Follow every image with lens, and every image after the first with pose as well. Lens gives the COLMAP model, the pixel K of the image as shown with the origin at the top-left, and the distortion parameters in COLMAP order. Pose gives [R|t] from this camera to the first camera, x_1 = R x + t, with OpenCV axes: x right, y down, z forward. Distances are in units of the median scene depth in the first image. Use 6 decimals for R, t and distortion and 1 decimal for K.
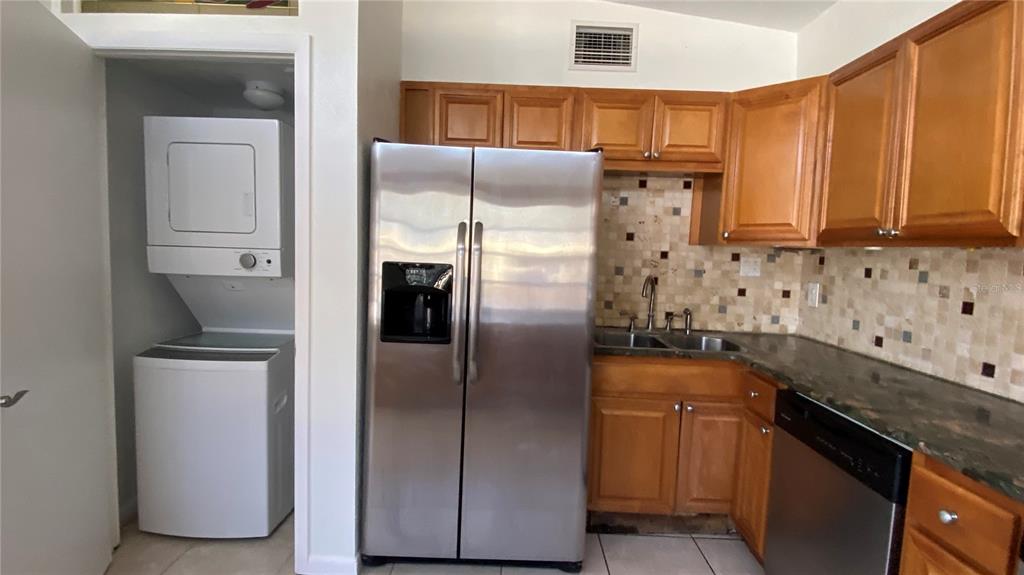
lens RADIAL K [[477.7, 0, 510.9], [0, 477.7, 283.5], [0, 0, 1]] dist [-0.001634, -0.000307]
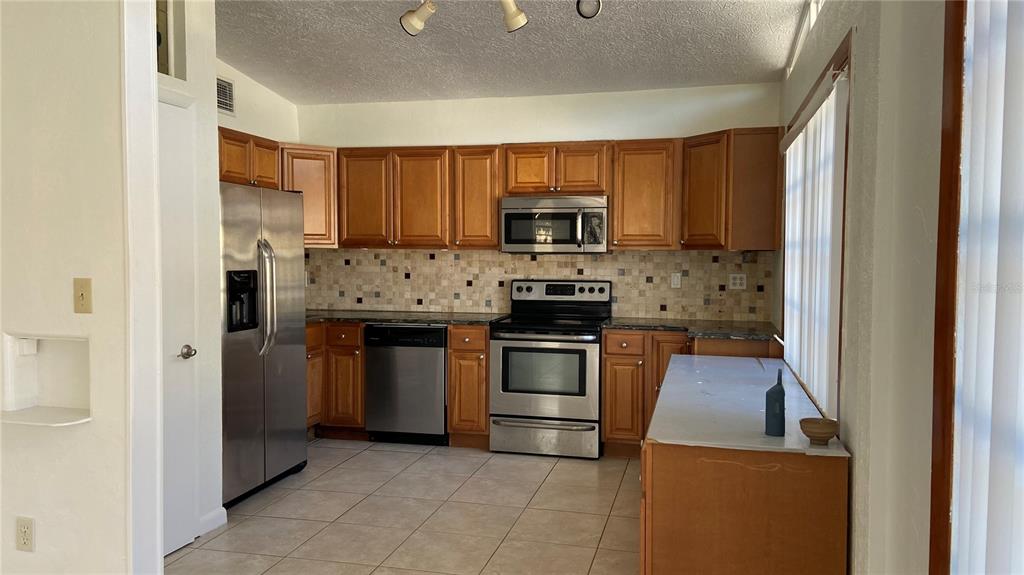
lens RADIAL K [[781.6, 0, 512.2], [0, 781.6, 288.1], [0, 0, 1]] dist [0.001962, 0.000427]
pose [[0.229285, -0.079799, 0.970083, -2.080278], [0.071790, 0.995306, 0.064906, -0.077989], [-0.970708, 0.054761, 0.233937, -0.254338]]
